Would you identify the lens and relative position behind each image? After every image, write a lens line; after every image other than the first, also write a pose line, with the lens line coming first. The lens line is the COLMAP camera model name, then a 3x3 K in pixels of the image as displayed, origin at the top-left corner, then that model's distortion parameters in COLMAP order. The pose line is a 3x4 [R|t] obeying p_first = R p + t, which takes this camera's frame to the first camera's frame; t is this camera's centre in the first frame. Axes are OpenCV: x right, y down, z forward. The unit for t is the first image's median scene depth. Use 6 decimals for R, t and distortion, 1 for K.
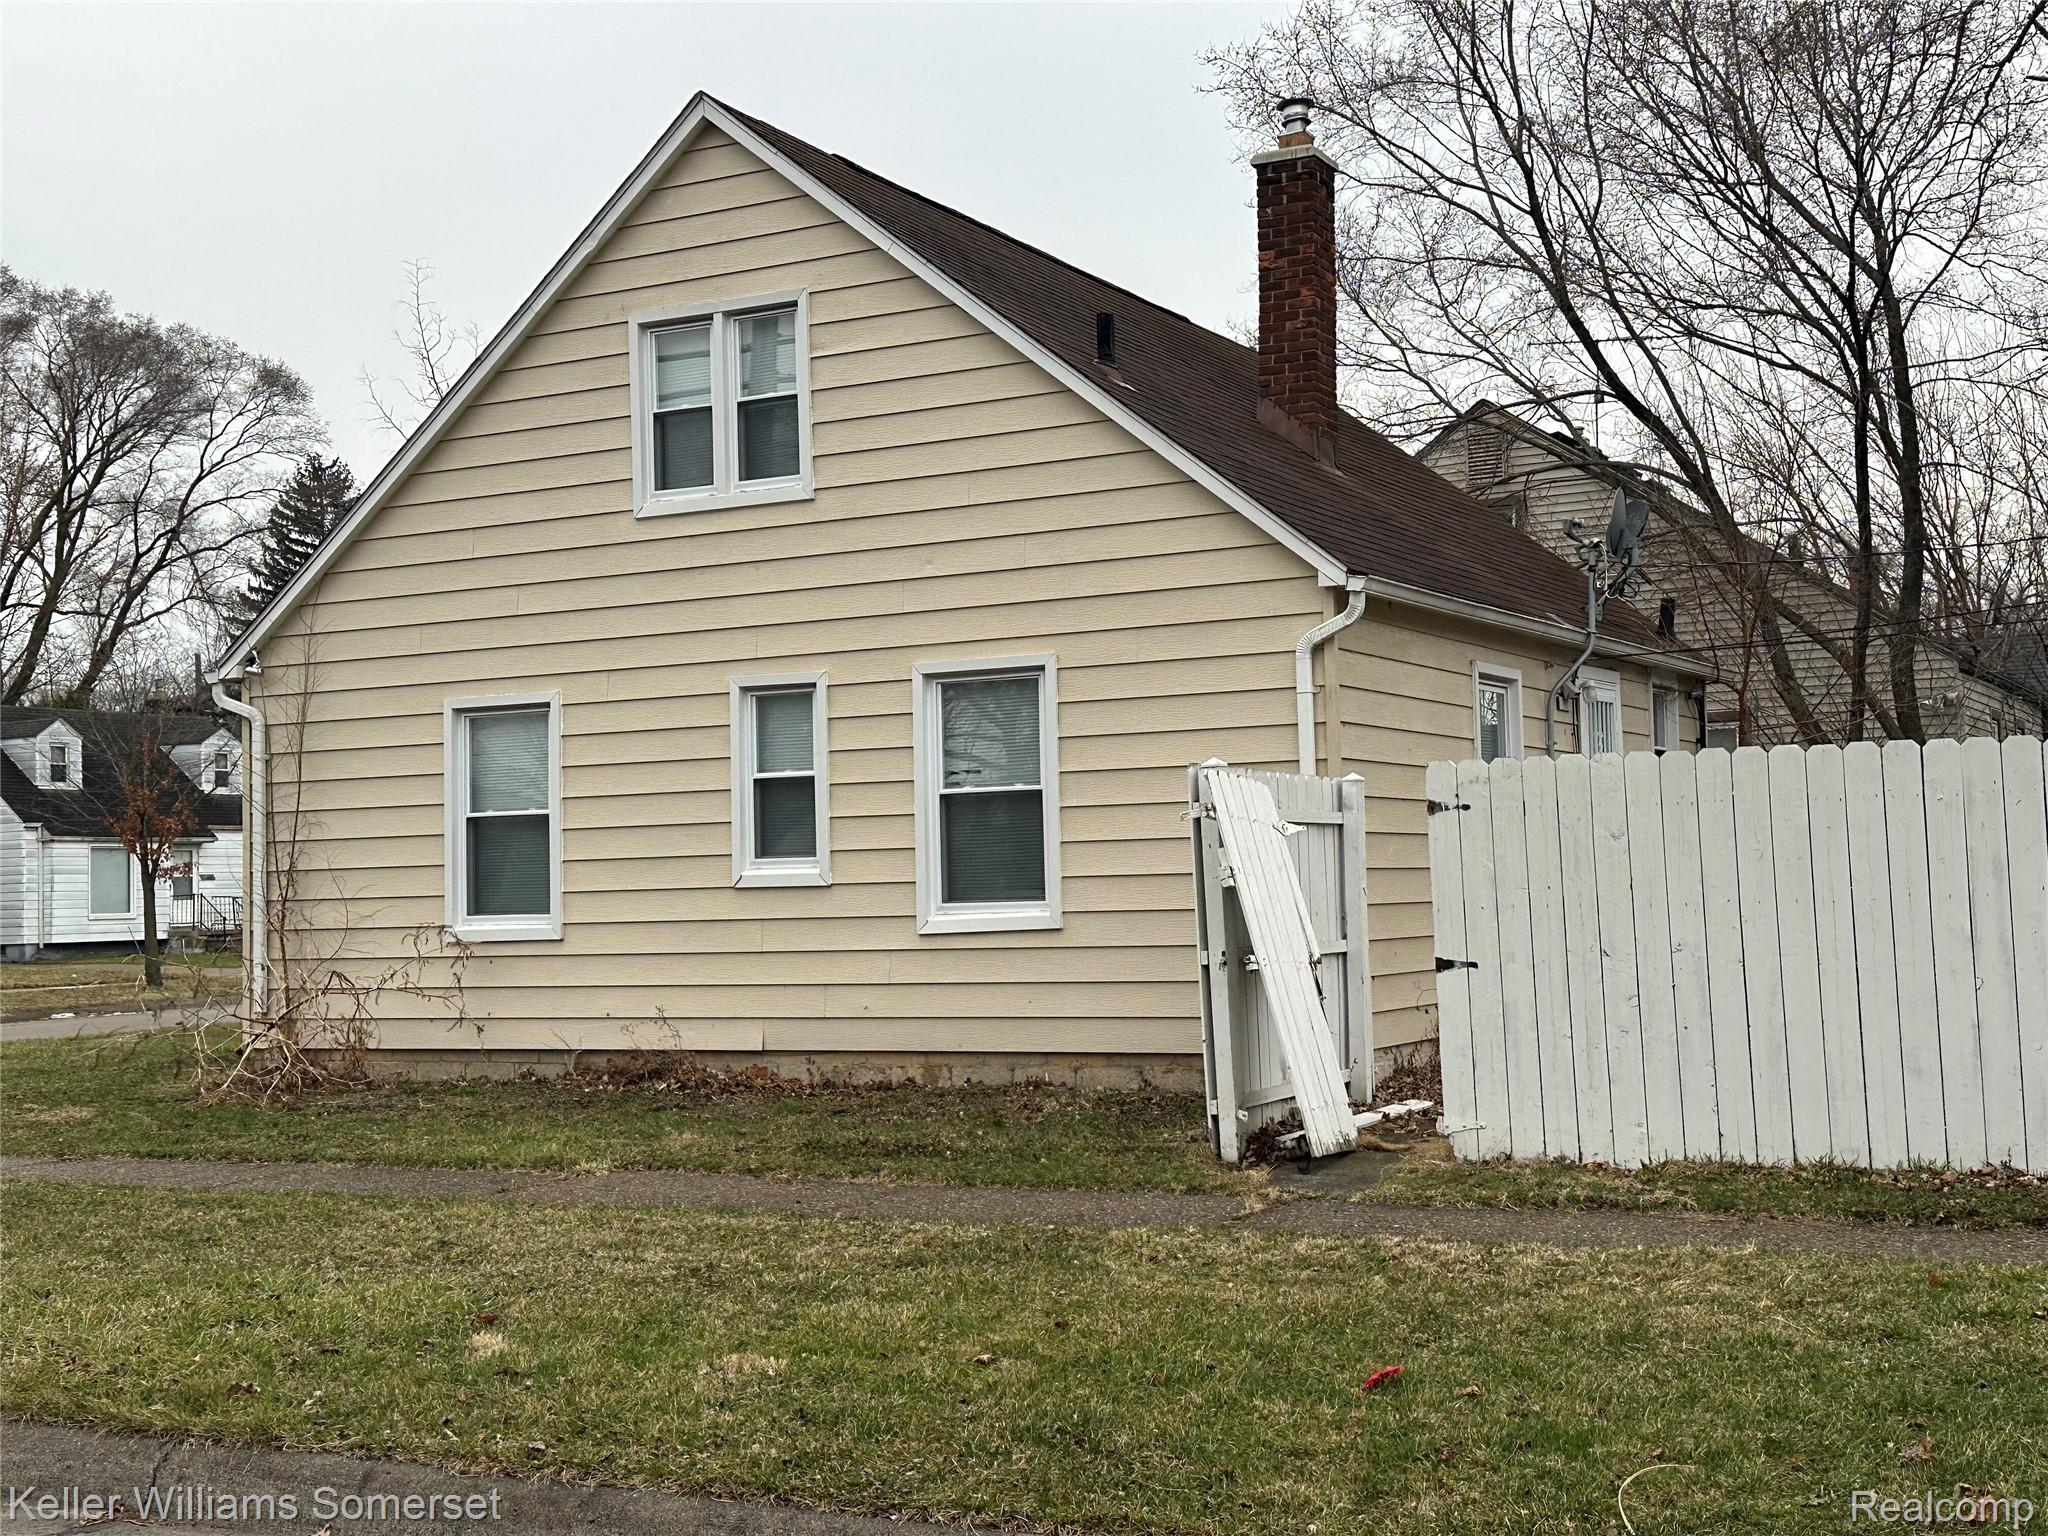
lens RADIAL K [[2559.6, 0, 1024.0], [0, 2559.6, 768.0], [0, 0, 1]] dist [0.146172, -0.008142]
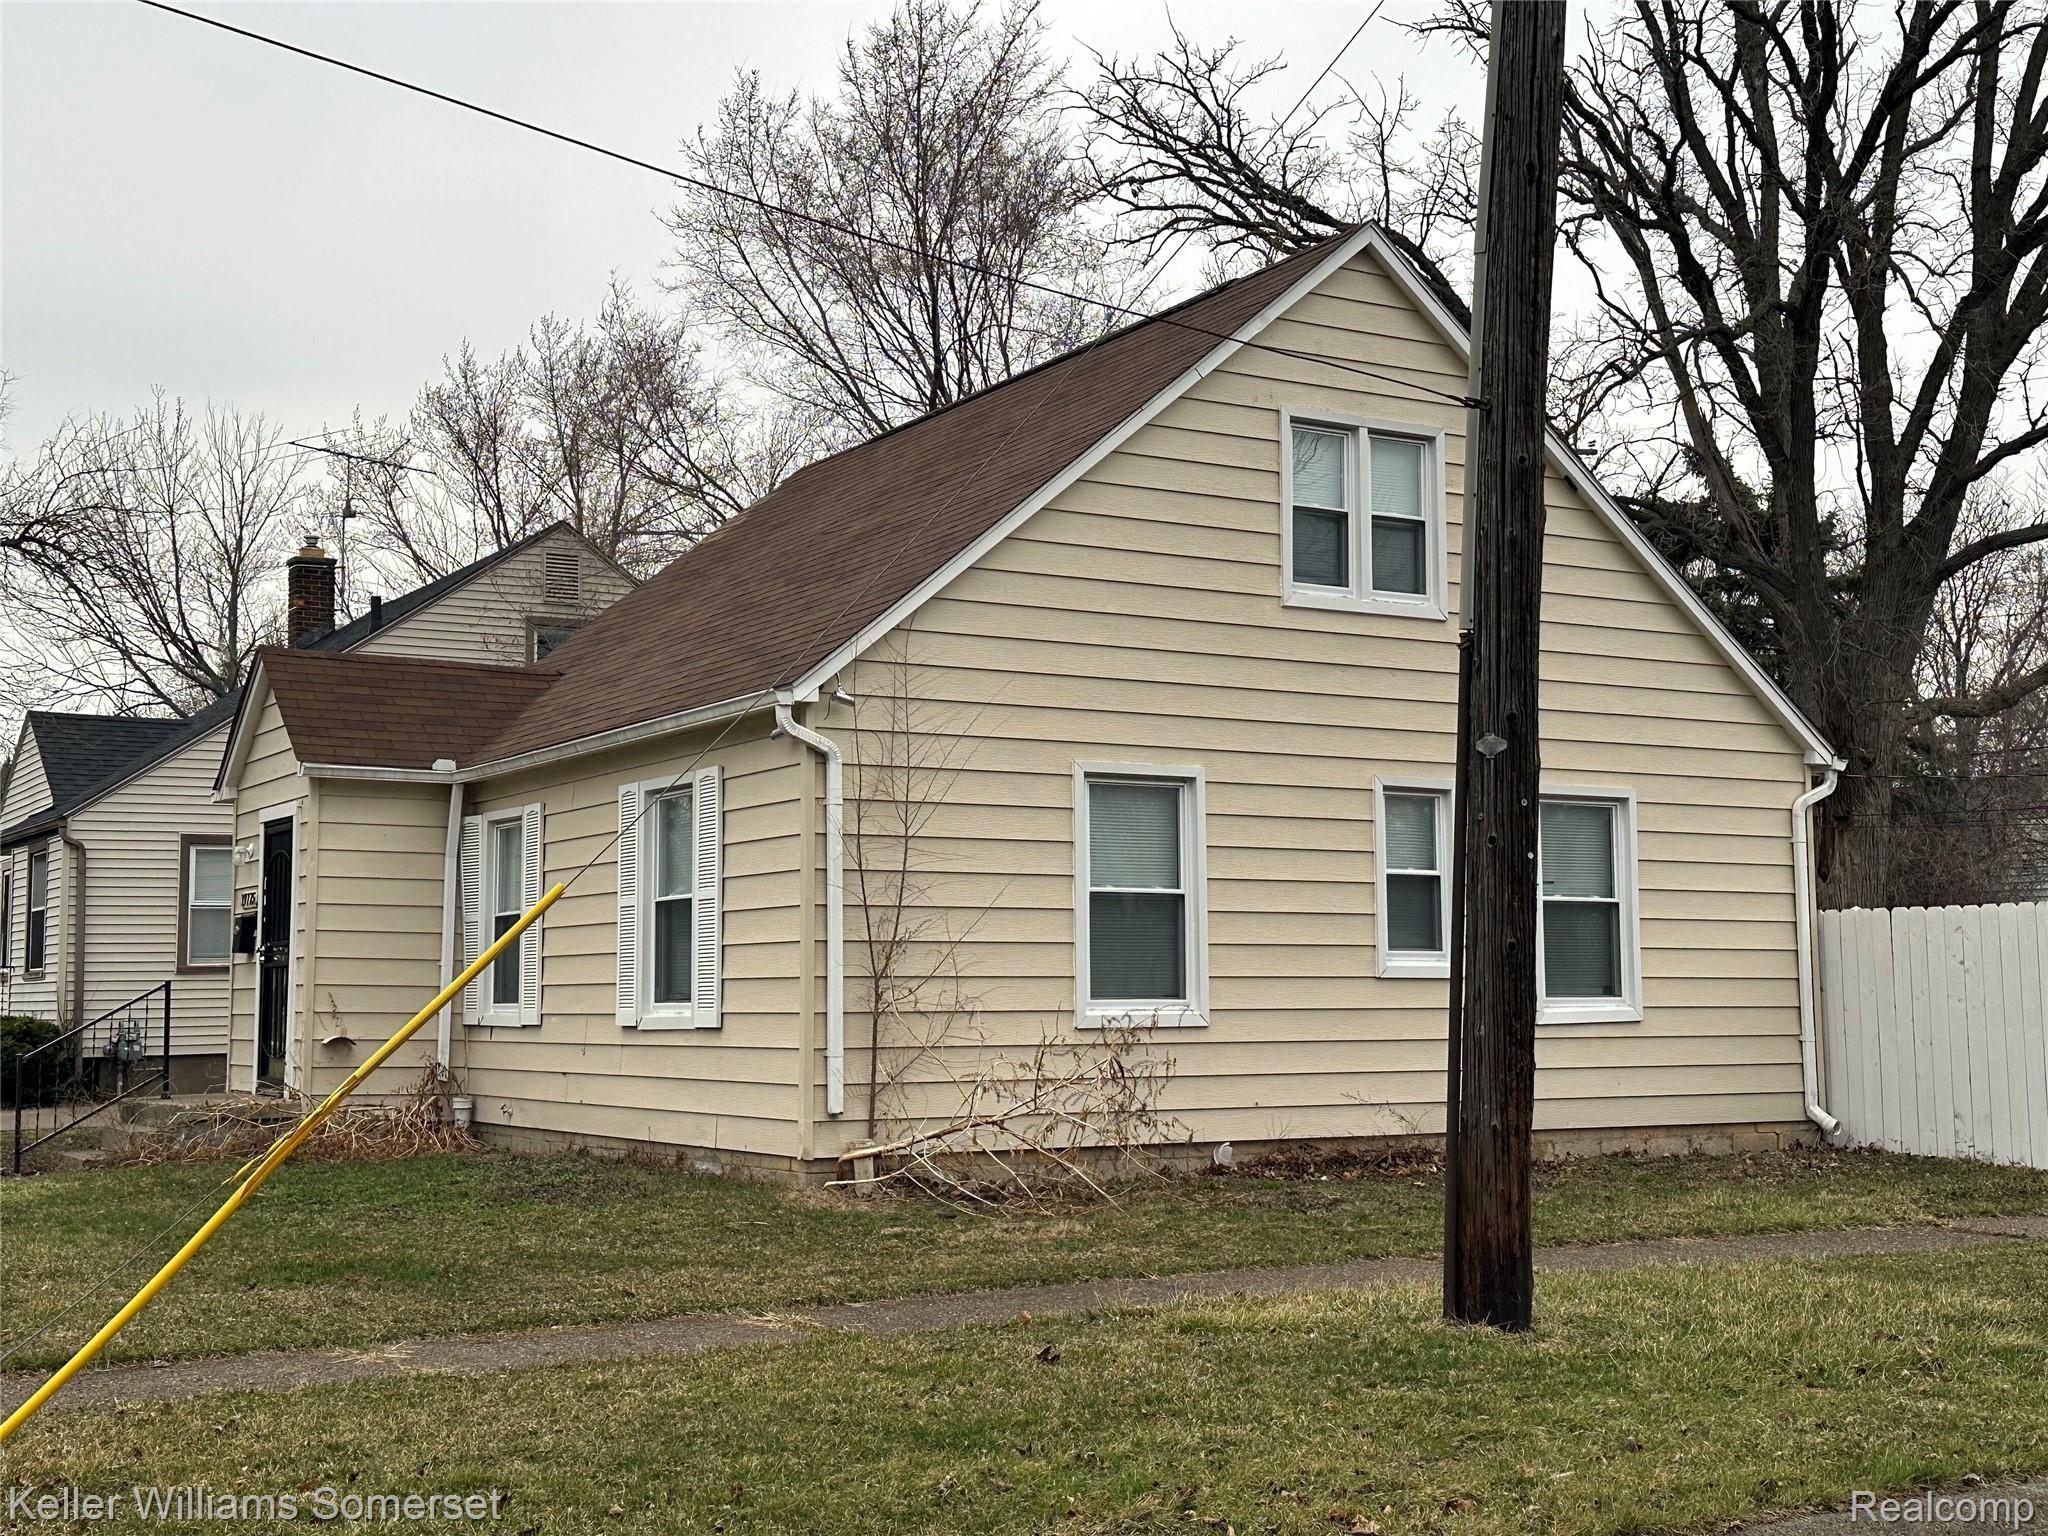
lens RADIAL K [[2559.6, 0, 1024.0], [0, 2559.6, 768.0], [0, 0, 1]] dist [0.146172, -0.008142]
pose [[0.492822, 0.099253, 0.864451, -1.036115], [-0.050476, 0.995061, -0.085473, 0.055441], [-0.868665, -0.001511, 0.495397, 0.578310]]
